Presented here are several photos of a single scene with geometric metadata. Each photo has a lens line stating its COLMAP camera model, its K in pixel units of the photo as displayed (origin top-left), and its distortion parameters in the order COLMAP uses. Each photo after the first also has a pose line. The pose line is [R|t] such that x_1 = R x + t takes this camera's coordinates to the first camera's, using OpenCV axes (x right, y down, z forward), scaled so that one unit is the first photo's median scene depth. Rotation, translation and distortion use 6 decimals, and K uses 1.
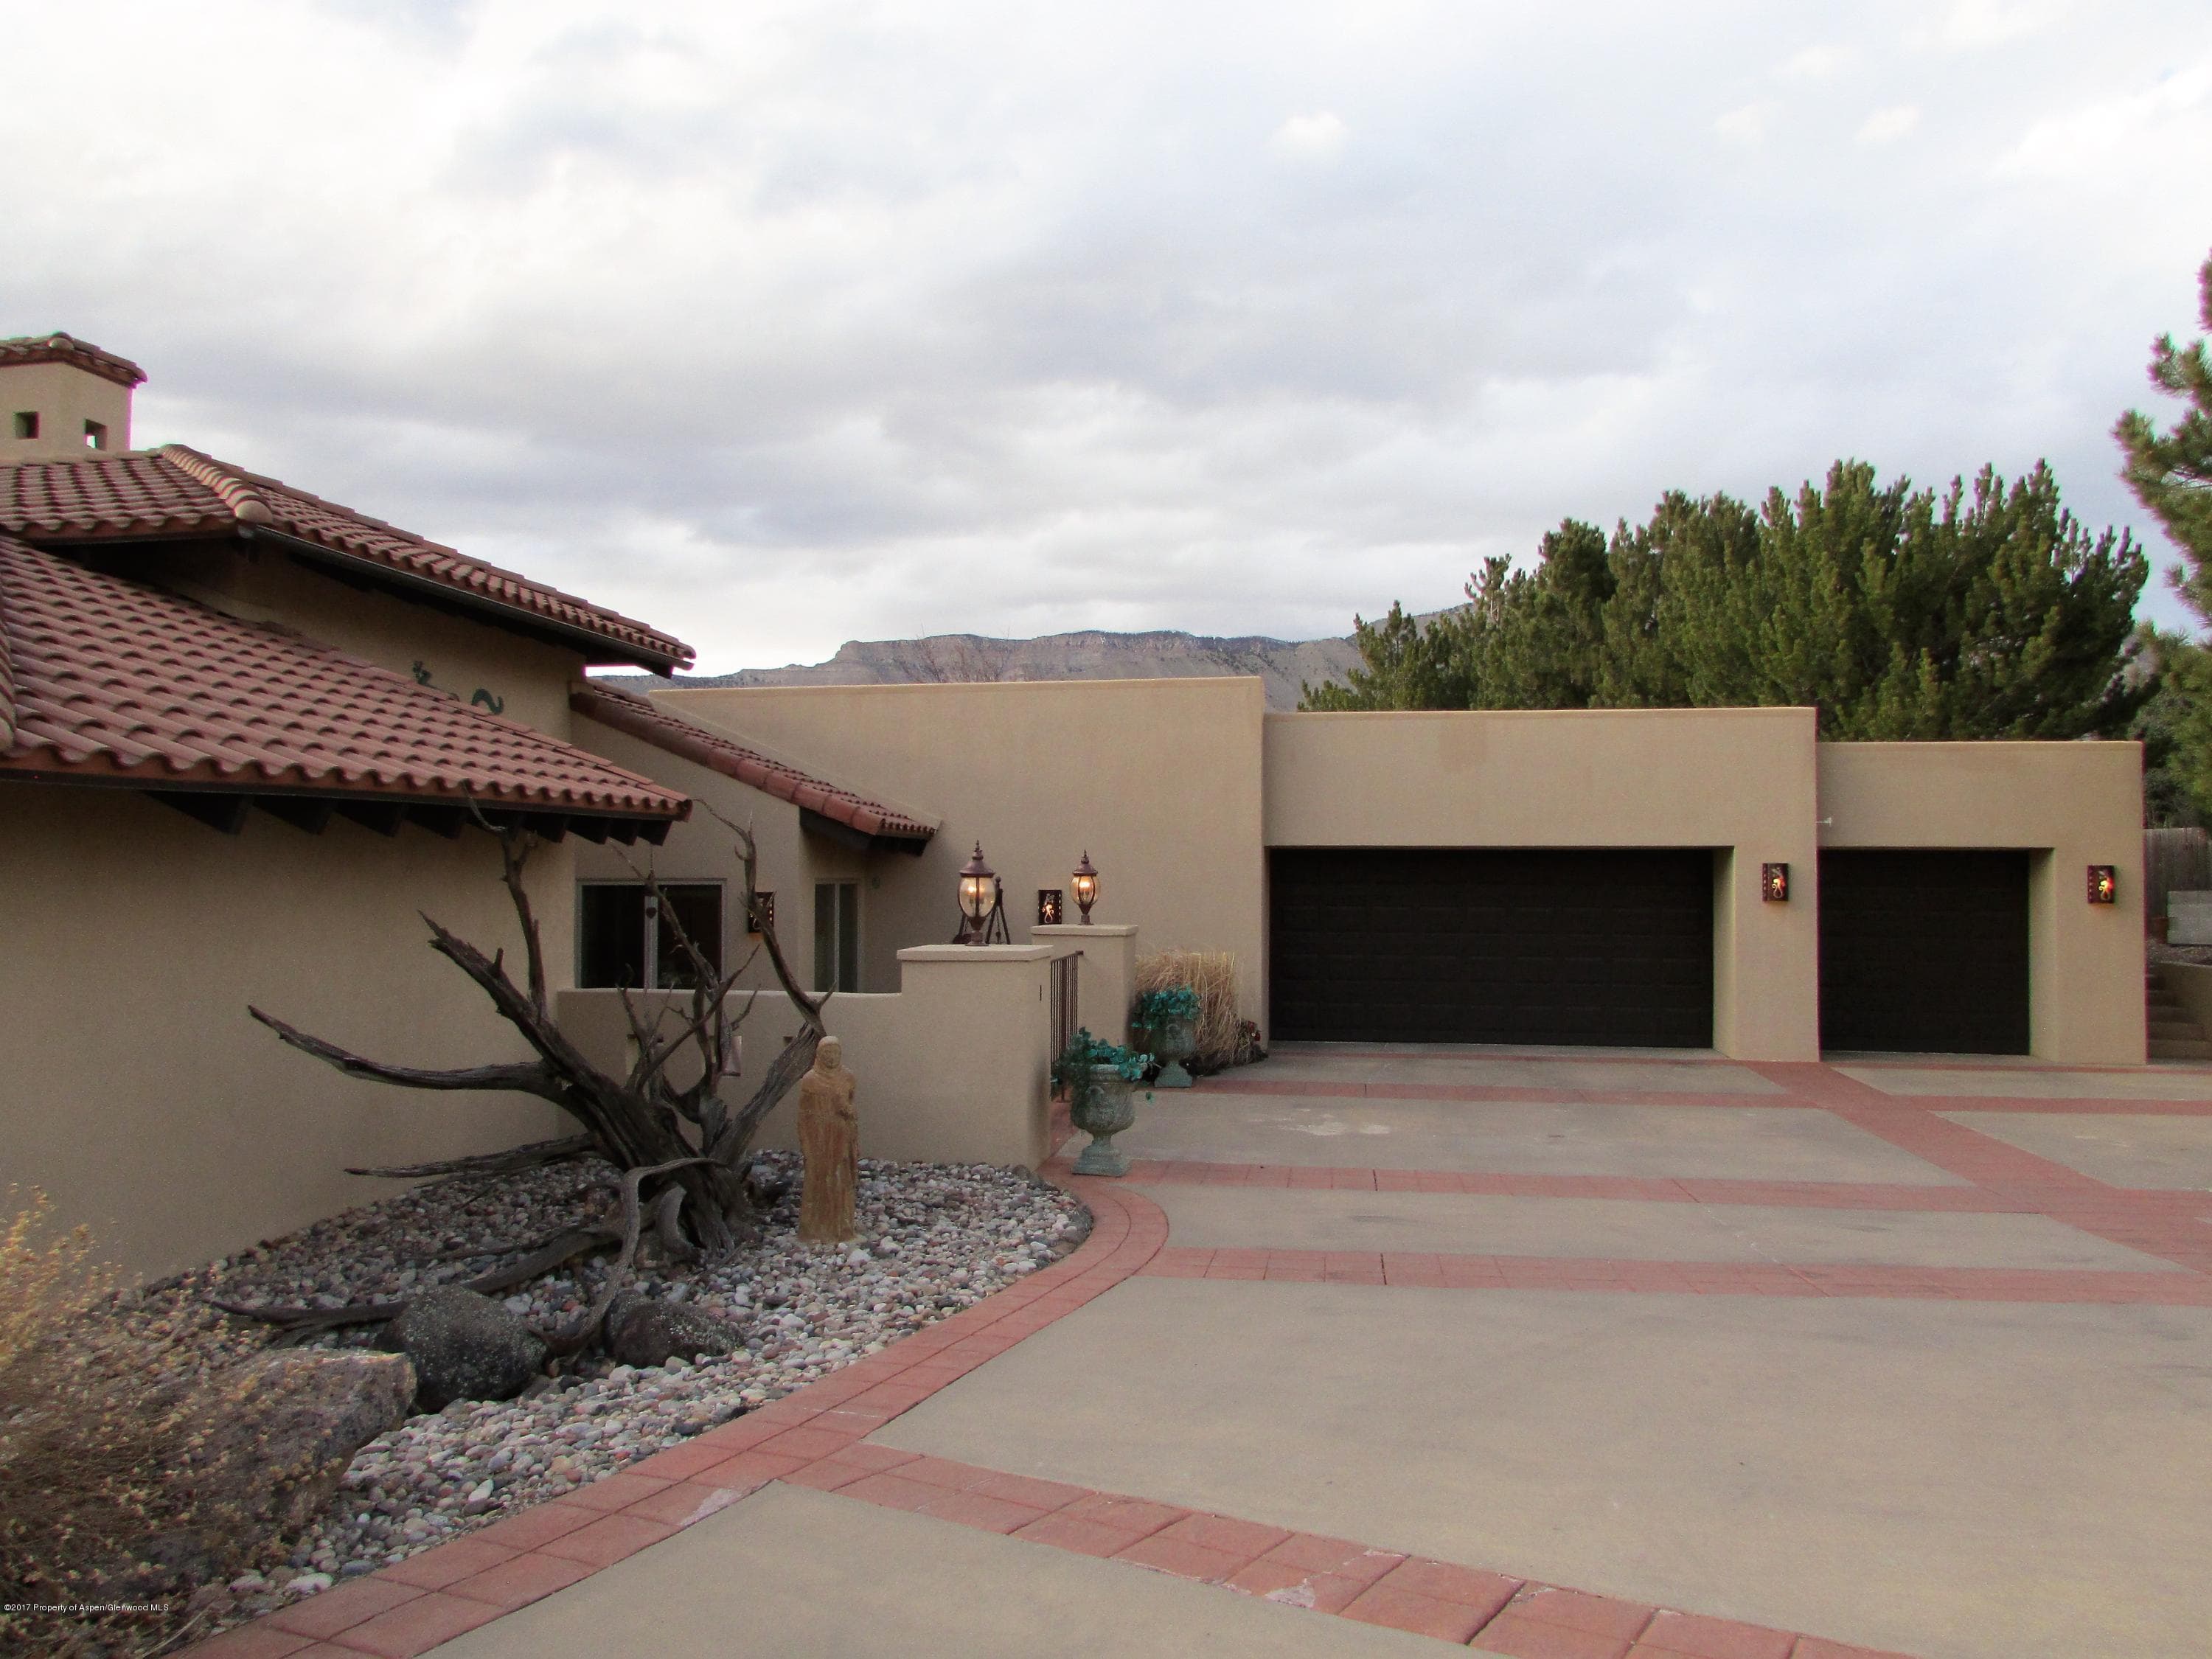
lens RADIAL K [[1629.1, 0, 1106.0], [0, 1629.1, 829.5], [0, 0, 1]] dist [-0.015410, -0.000853]
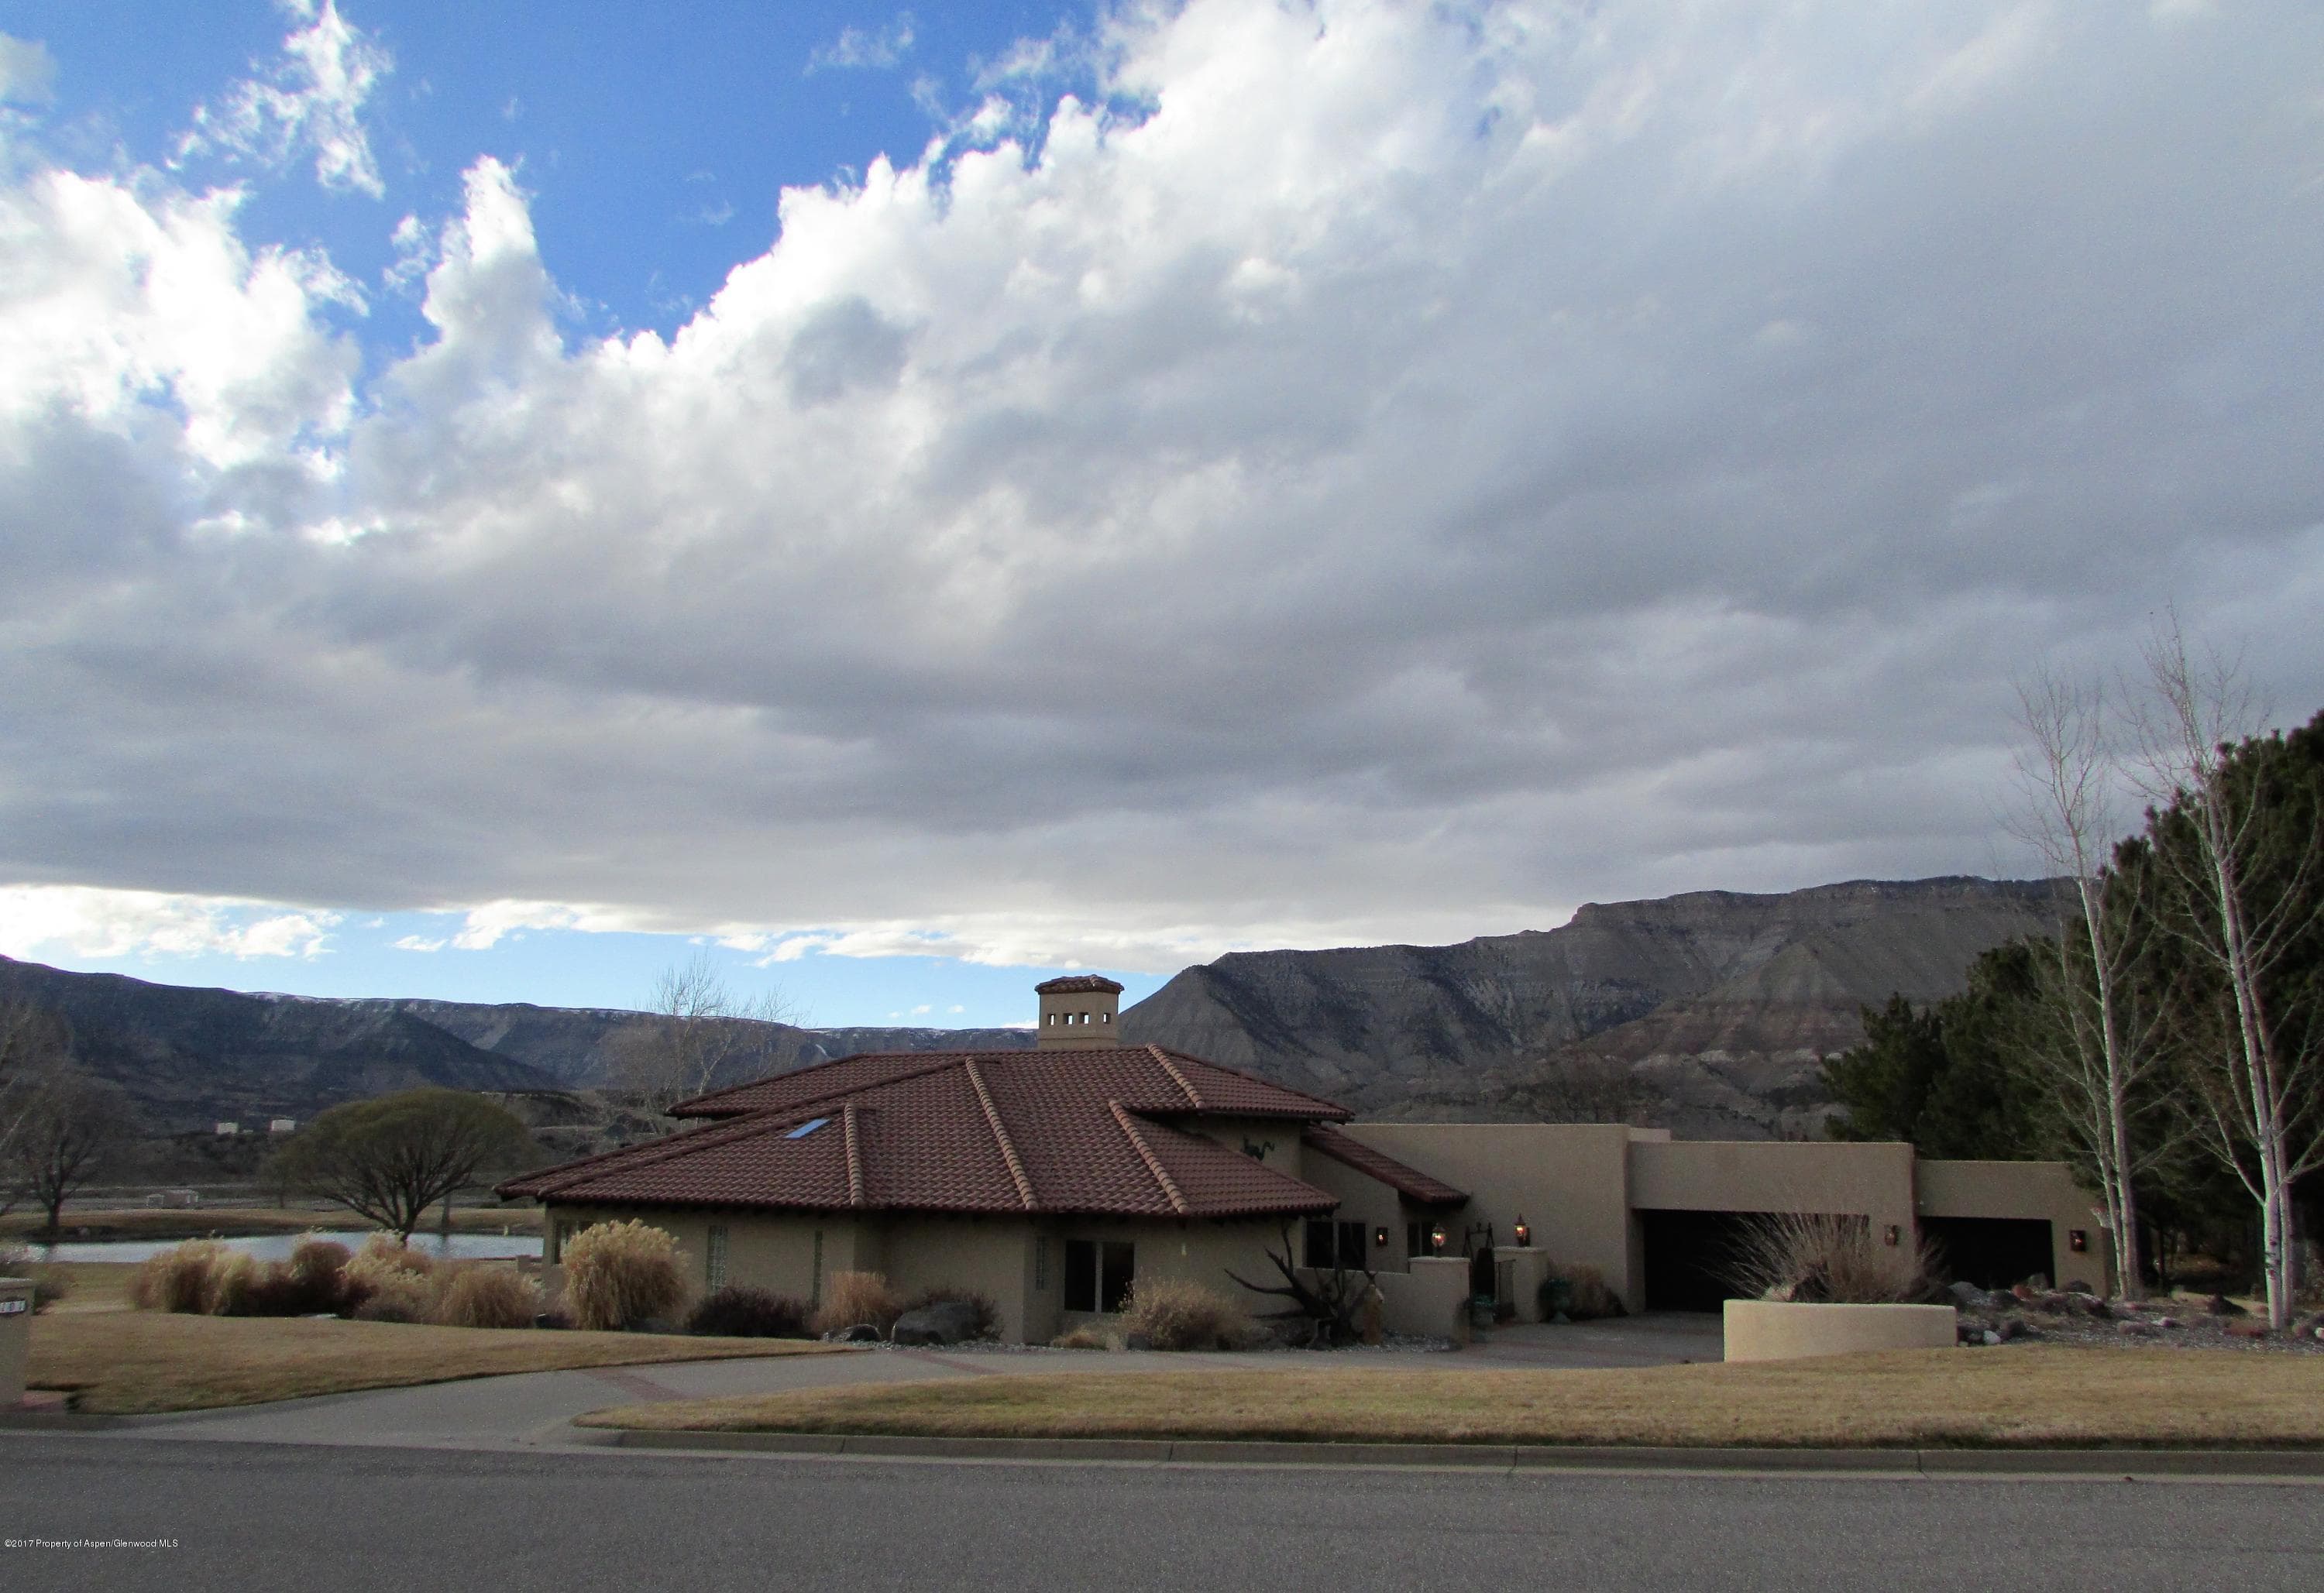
lens RADIAL K [[1716.4, 0, 1161.6], [0, 1716.4, 850.8], [0, 0, 1]] dist [-0.021328, 0.000562]
pose [[0.920052, -0.053601, -0.388113, 0.427384], [-0.003267, 0.989514, -0.144403, -0.124817], [0.391783, 0.134126, 0.910228, -1.266050]]
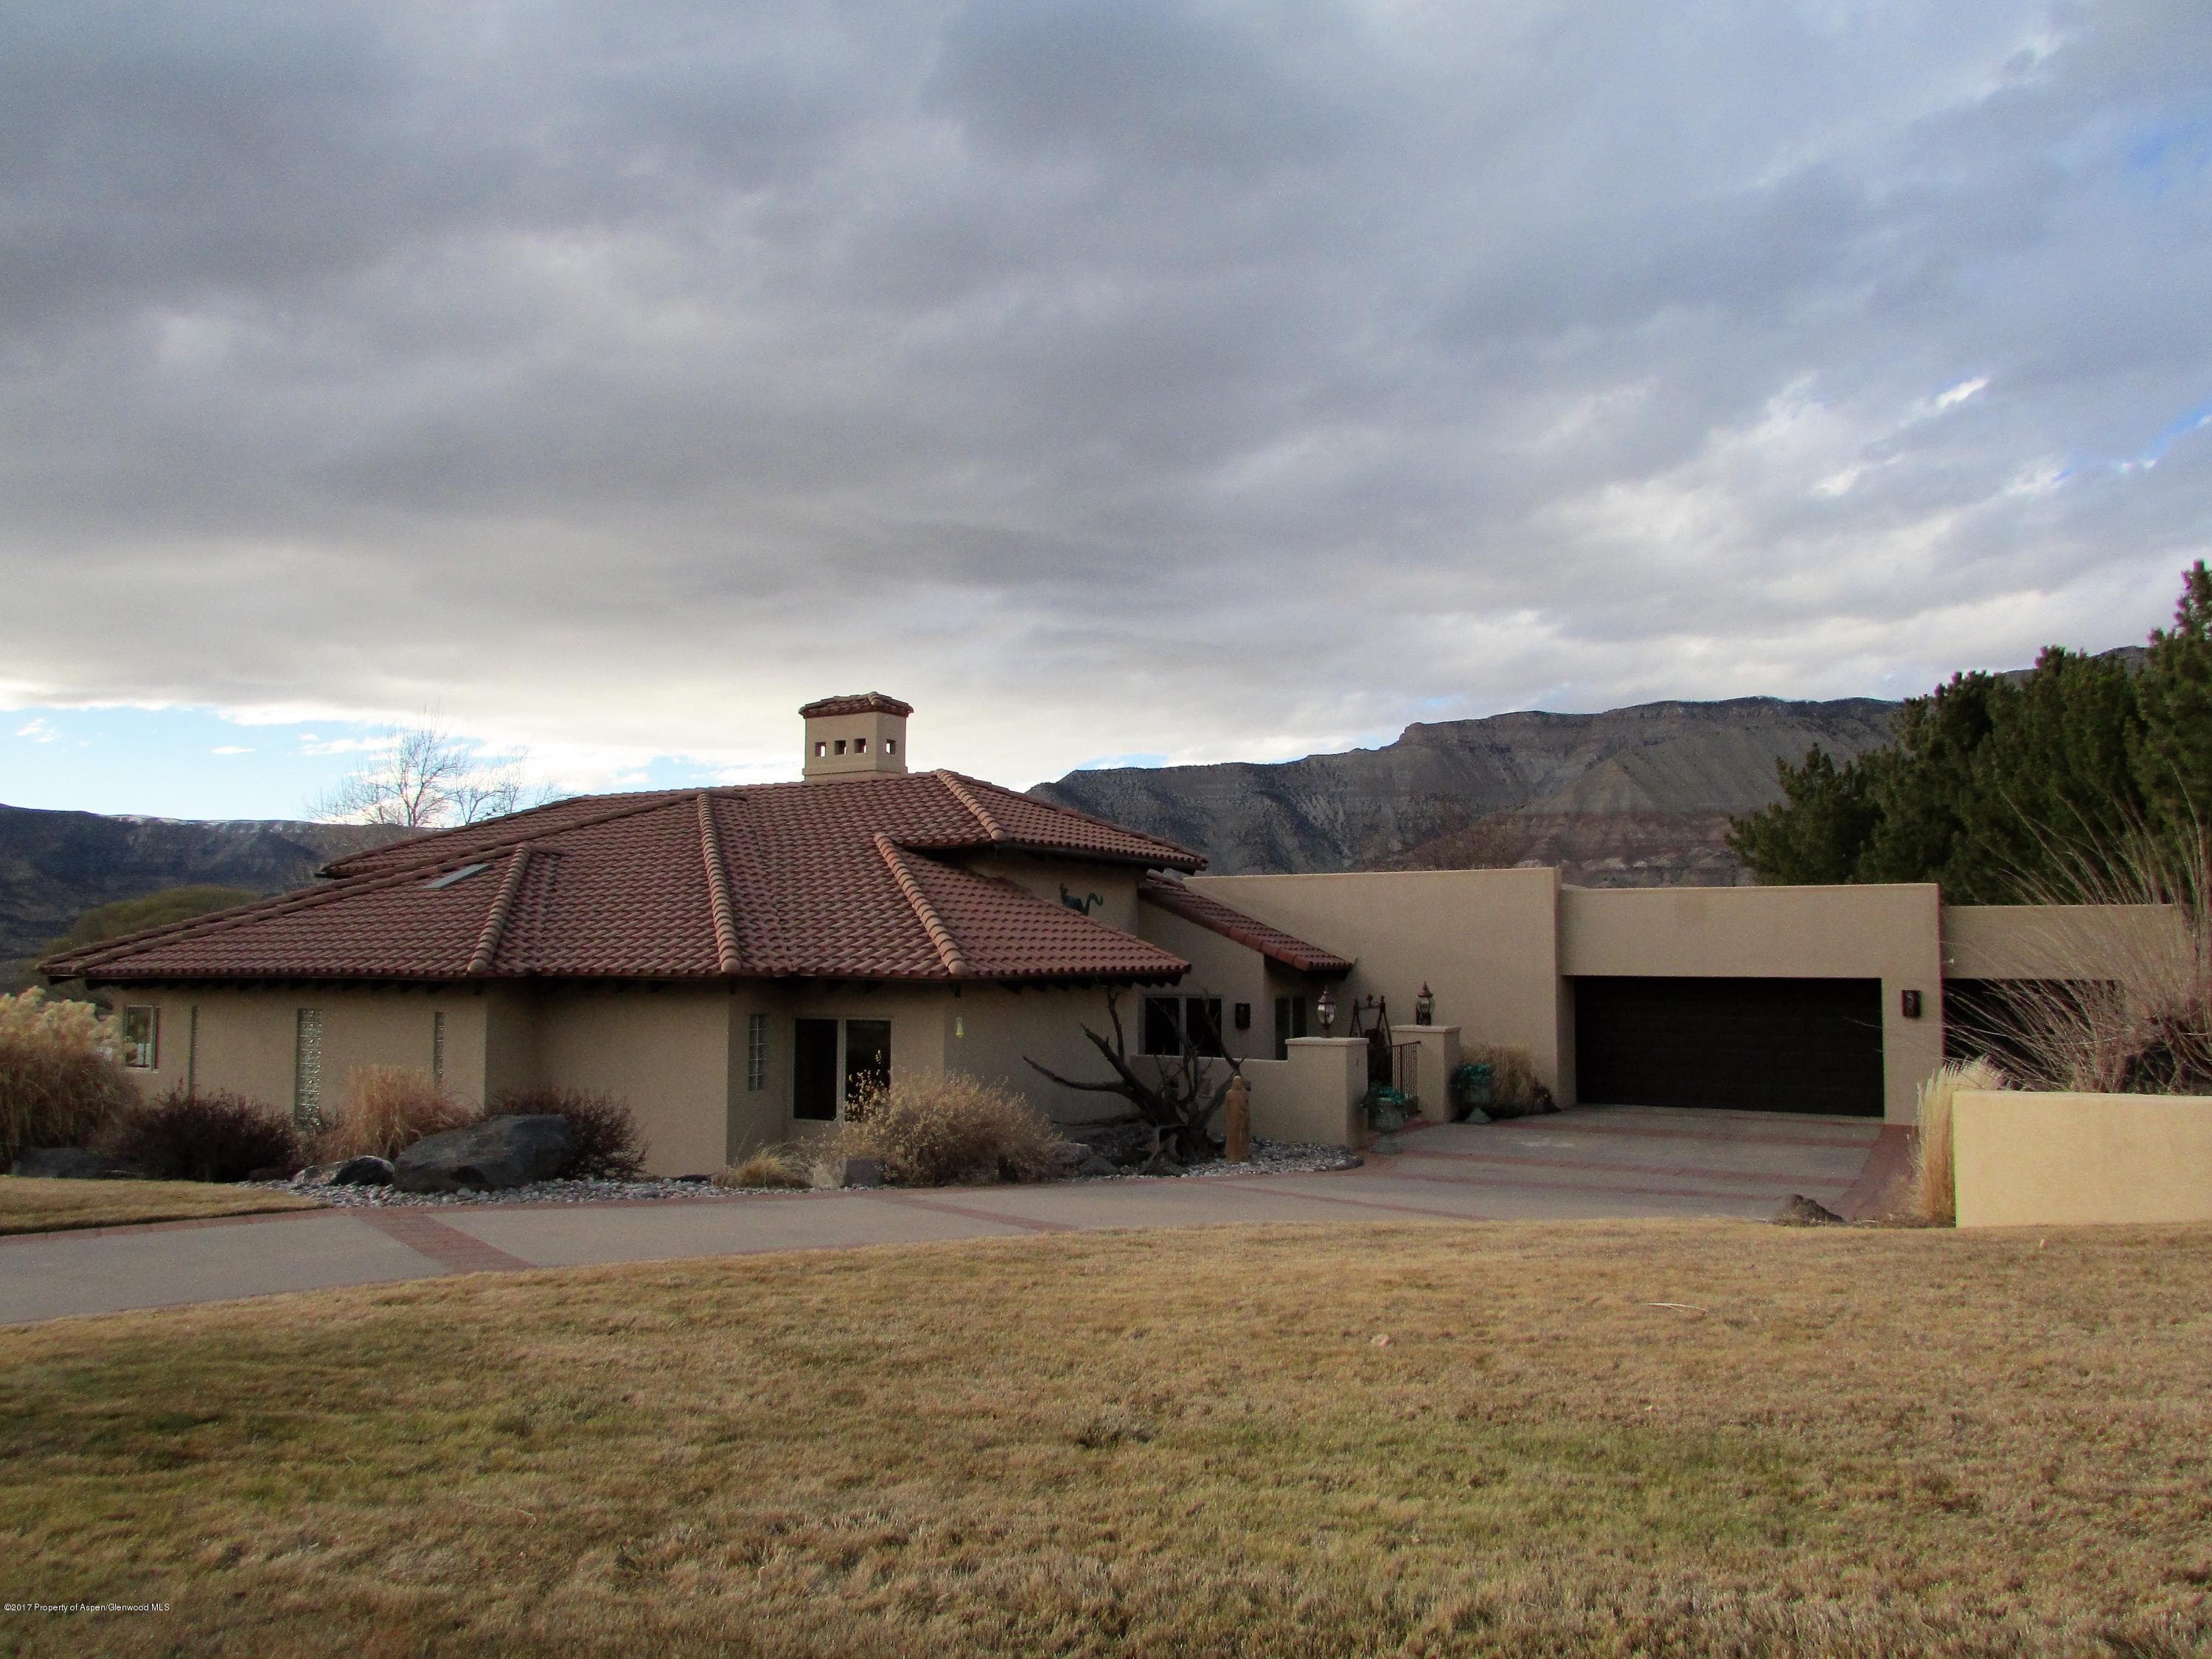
lens RADIAL K [[1629.1, 0, 1106.0], [0, 1629.1, 829.5], [0, 0, 1]] dist [-0.015410, -0.000853]
pose [[0.940830, -0.023006, -0.338098, 0.226720], [0.006171, 0.998691, -0.050784, -0.055334], [0.338824, 0.045693, 0.939740, -0.646939]]
